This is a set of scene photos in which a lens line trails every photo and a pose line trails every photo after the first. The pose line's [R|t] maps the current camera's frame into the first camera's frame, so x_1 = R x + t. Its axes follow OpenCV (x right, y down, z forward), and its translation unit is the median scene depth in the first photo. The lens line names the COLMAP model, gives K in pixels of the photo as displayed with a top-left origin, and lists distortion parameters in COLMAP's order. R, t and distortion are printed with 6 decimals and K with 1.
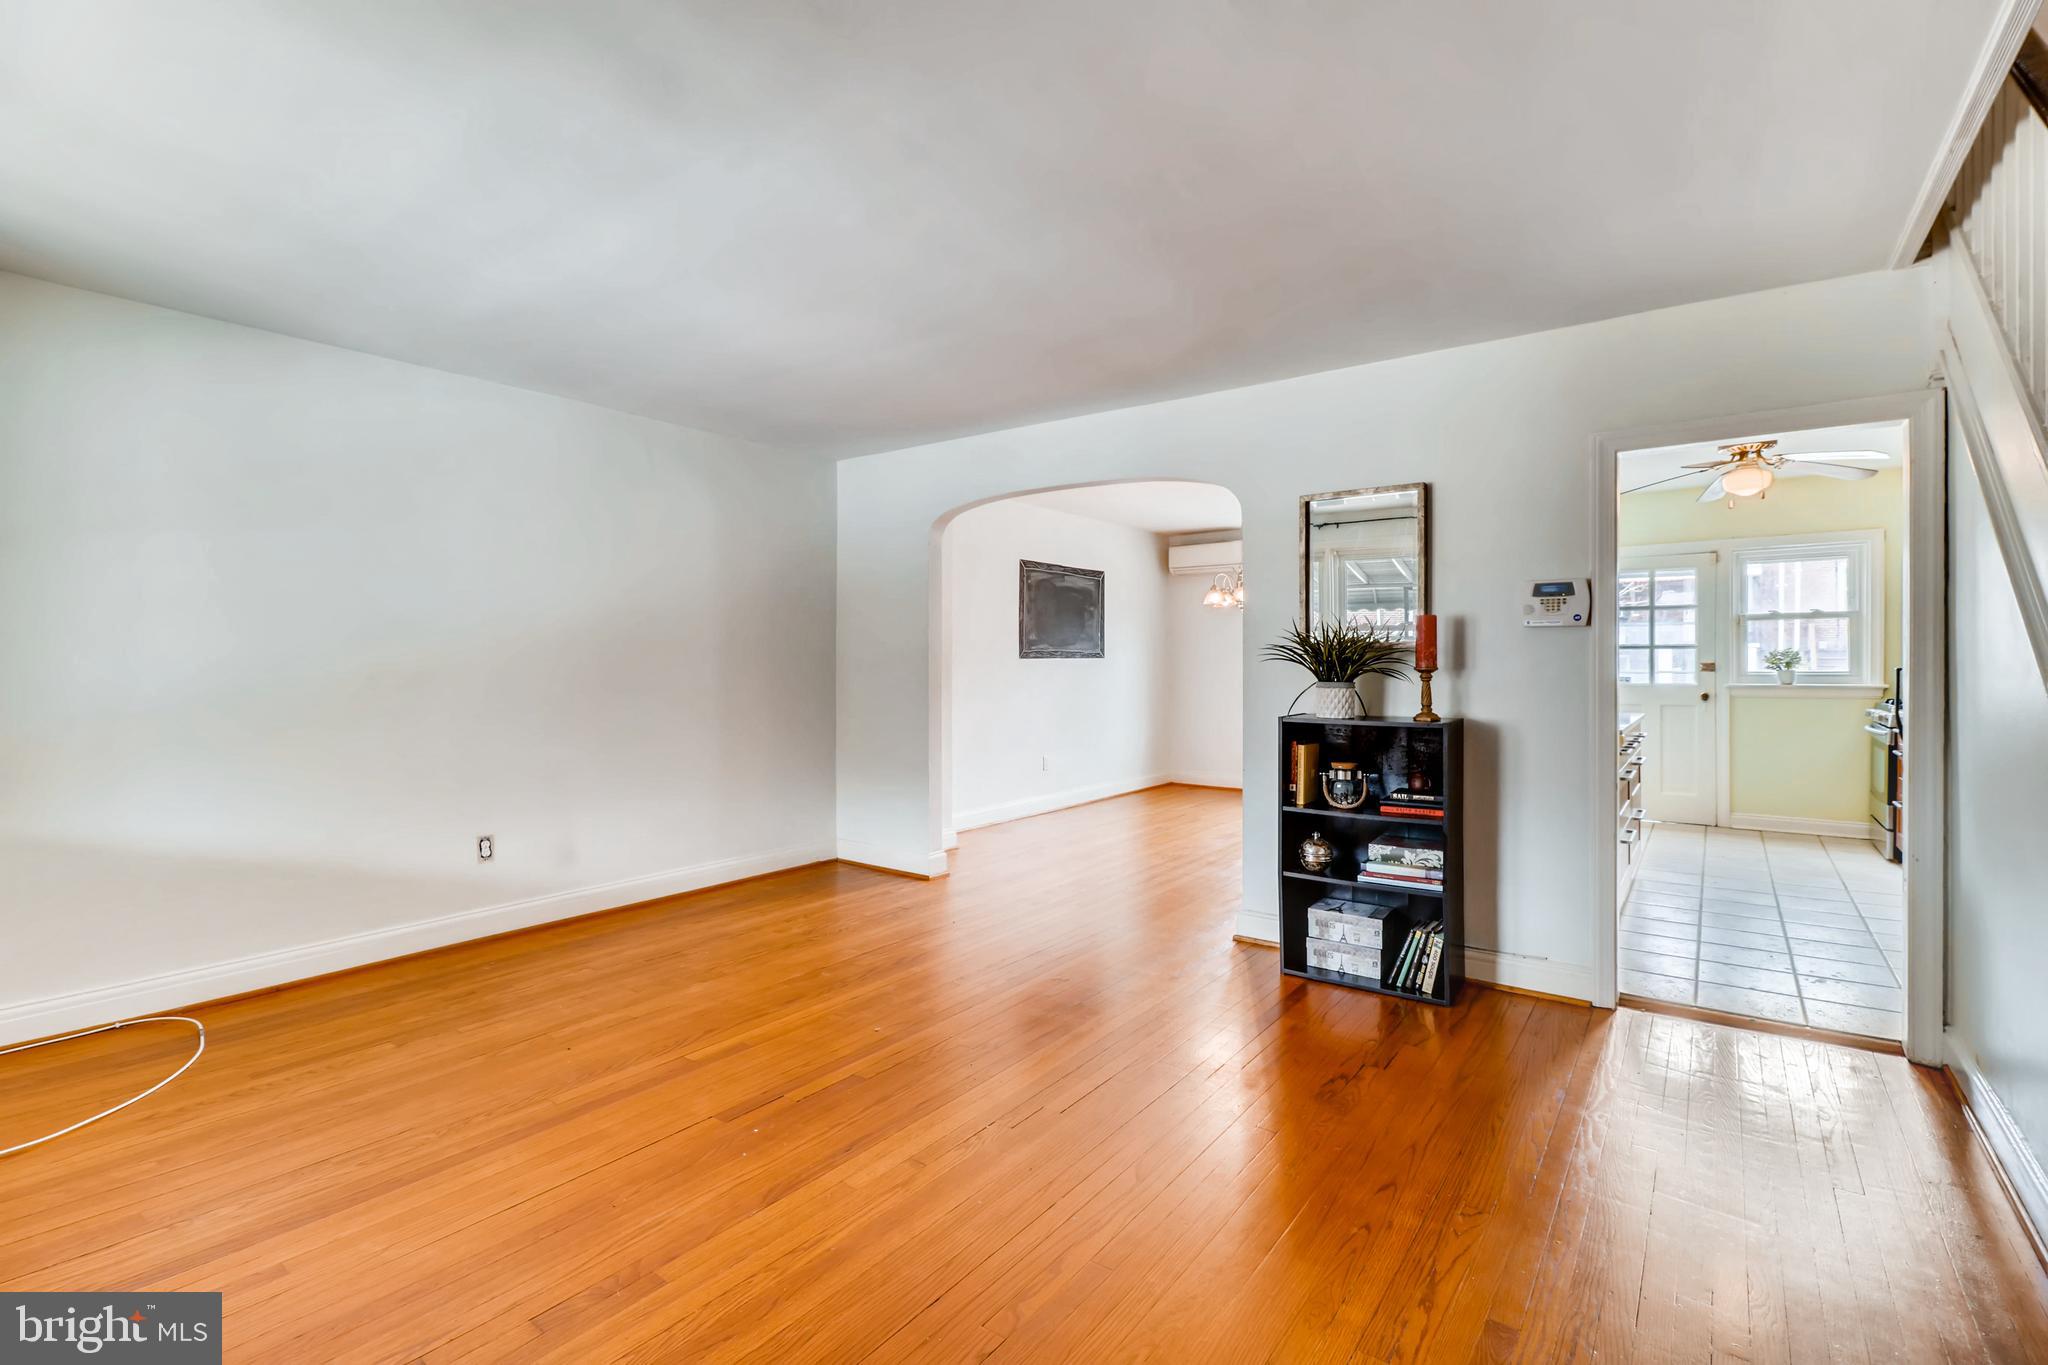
lens RADIAL K [[932.1, 0, 1029.4], [0, 932.1, 664.2], [0, 0, 1]] dist [0.015724, -0.012394]
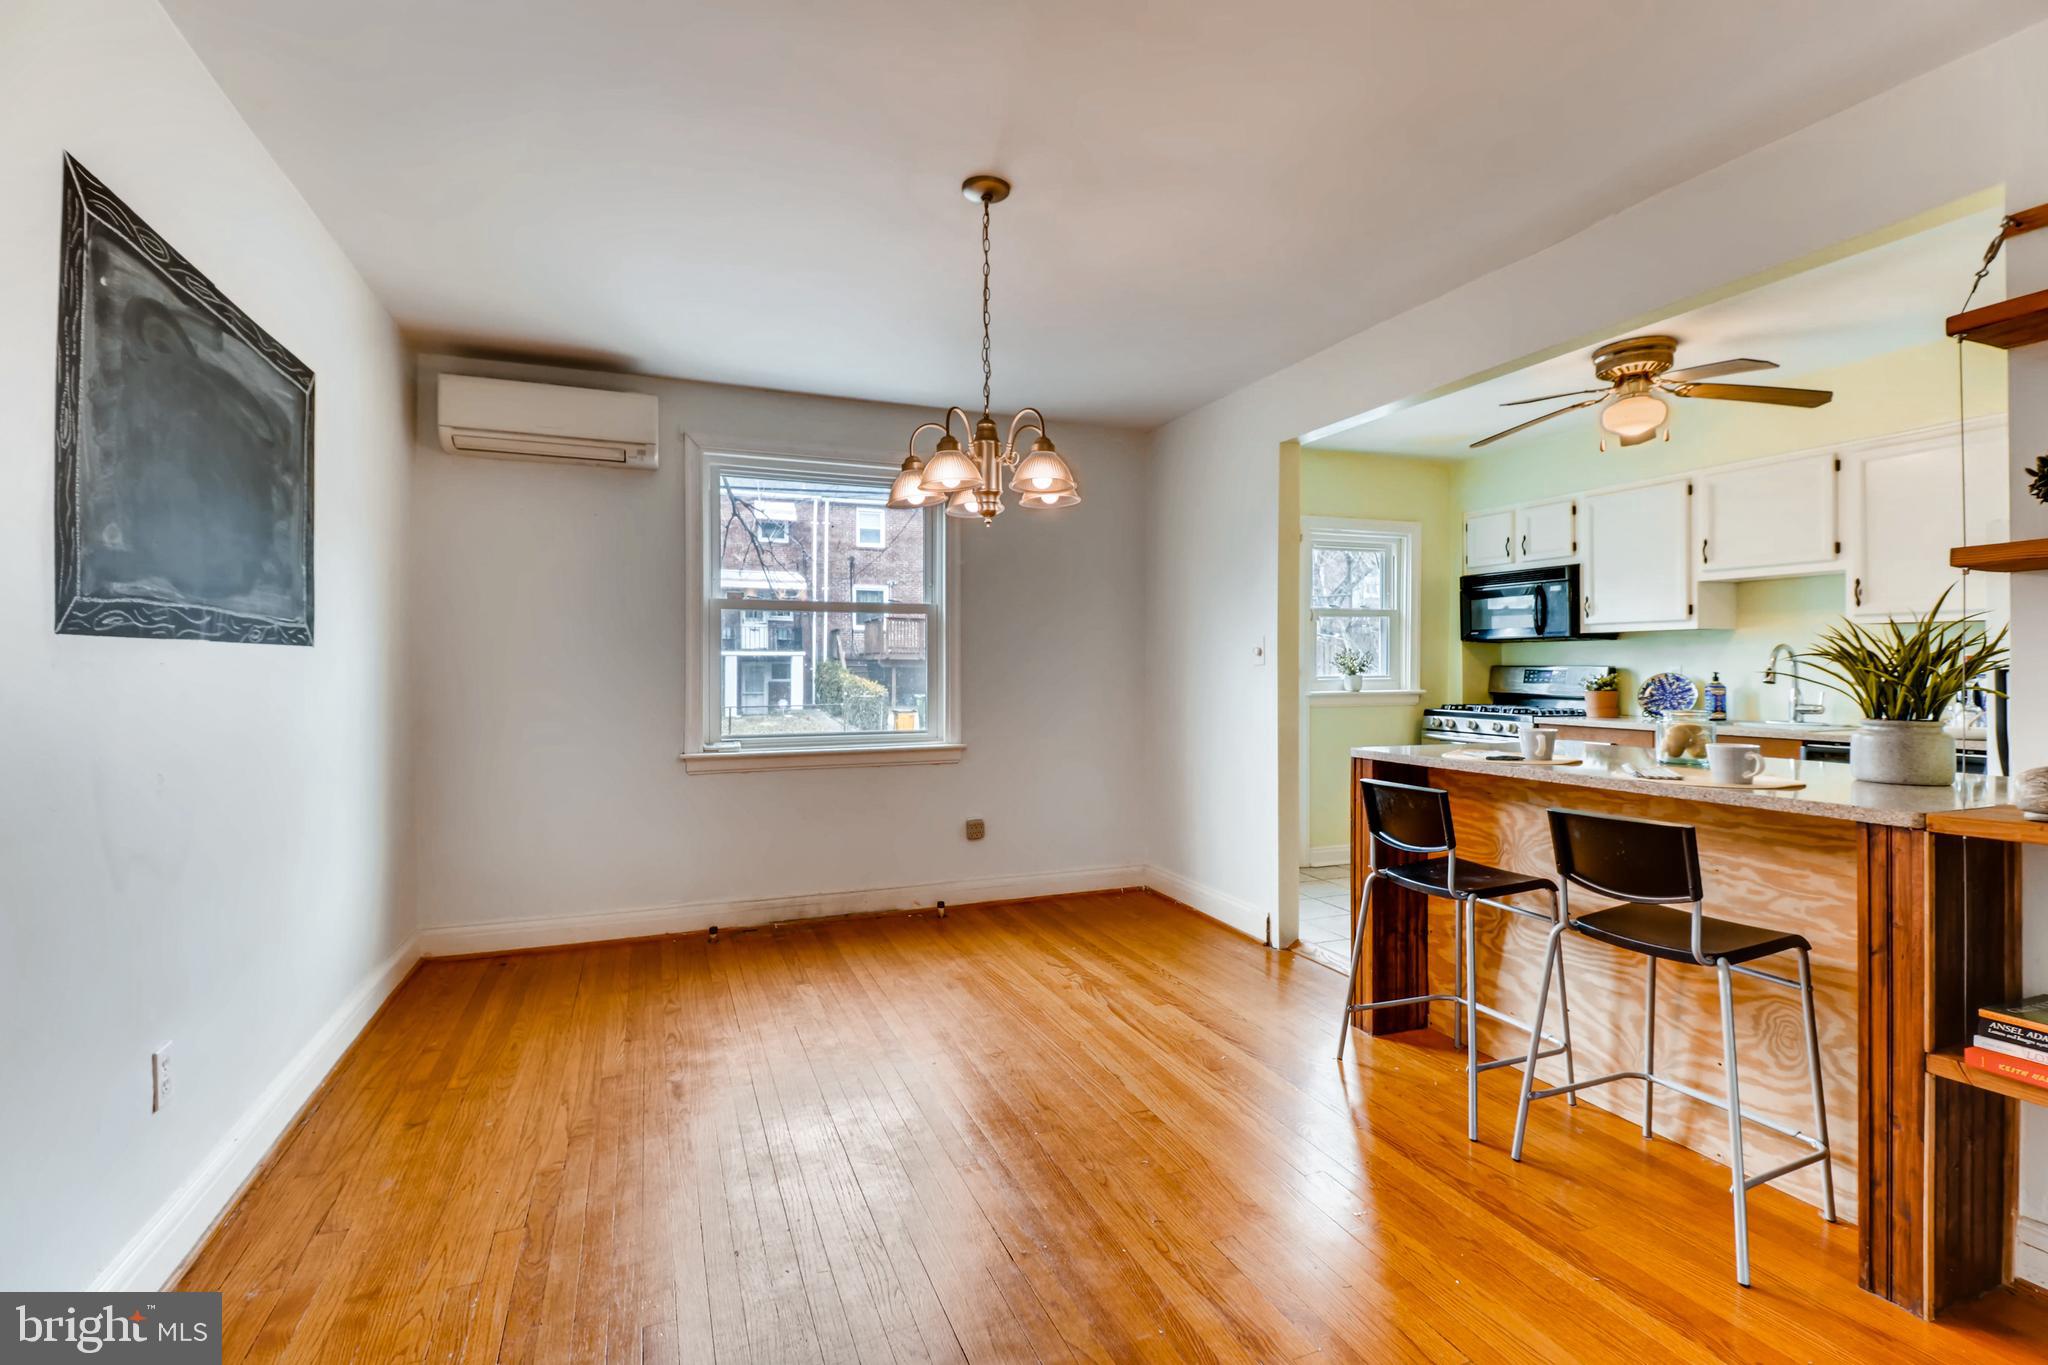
lens RADIAL K [[932.1, 0, 1025.9], [0, 932.1, 669.5], [0, 0, 1]] dist [0.015724, -0.012394]
pose [[0.529364, 0.001372, 0.848393, -0.079576], [0.000569, 0.999998, -0.001973, 0.002722], [-0.848394, 0.001527, 0.529363, 0.783315]]
